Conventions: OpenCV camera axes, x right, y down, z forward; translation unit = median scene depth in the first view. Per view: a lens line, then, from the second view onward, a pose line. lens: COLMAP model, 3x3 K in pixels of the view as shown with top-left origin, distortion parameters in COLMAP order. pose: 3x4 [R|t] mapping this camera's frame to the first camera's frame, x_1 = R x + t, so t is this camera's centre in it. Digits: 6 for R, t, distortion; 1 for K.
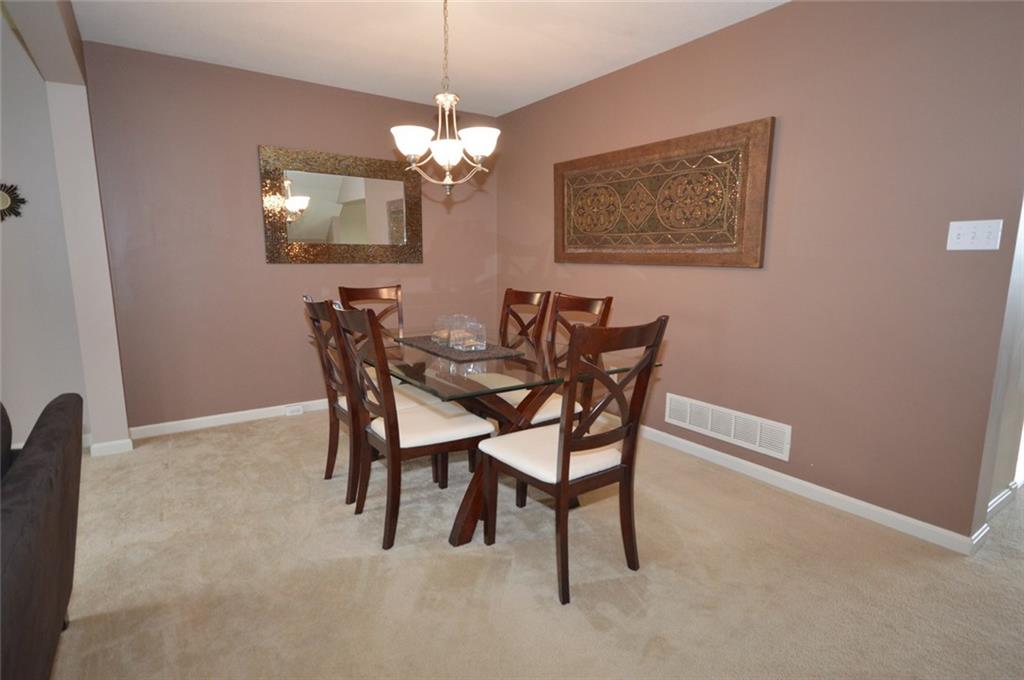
lens RADIAL K [[522.4, 0, 509.2], [0, 522.4, 341.6], [0, 0, 1]] dist [0.011164, 0.000382]
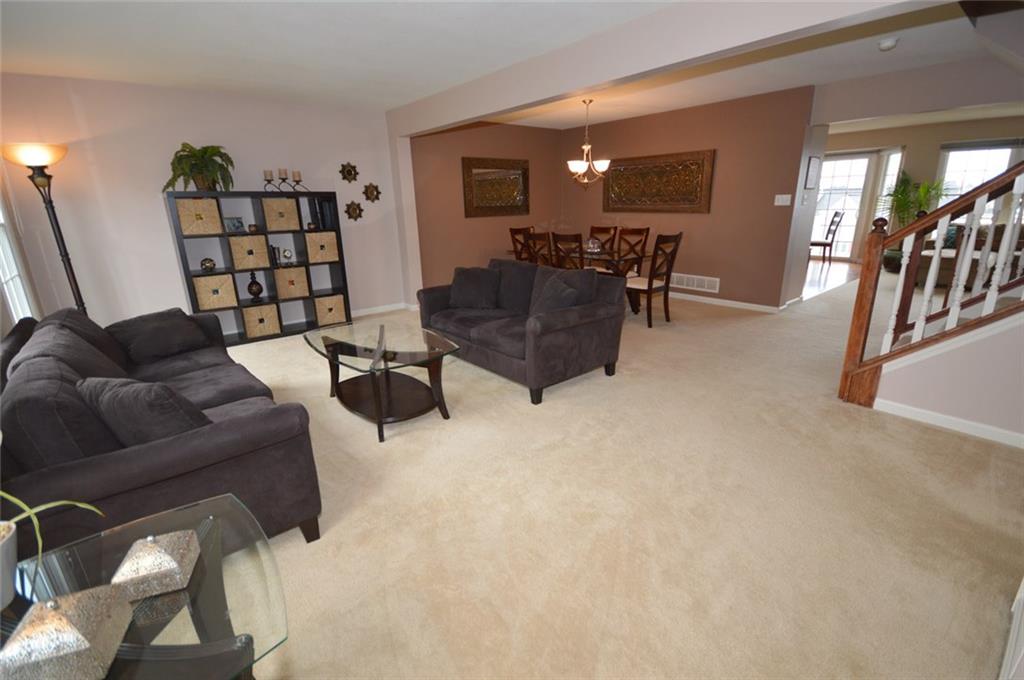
lens RADIAL K [[456.2, 0, 512.2], [0, 456.2, 338.5], [0, 0, 1]] dist [-0.001434, -0.003903]
pose [[0.995136, -0.056448, 0.080732, -0.618067], [0.045339, 0.990030, 0.133362, 0.109207], [-0.087455, -0.129053, 0.987774, -1.060550]]
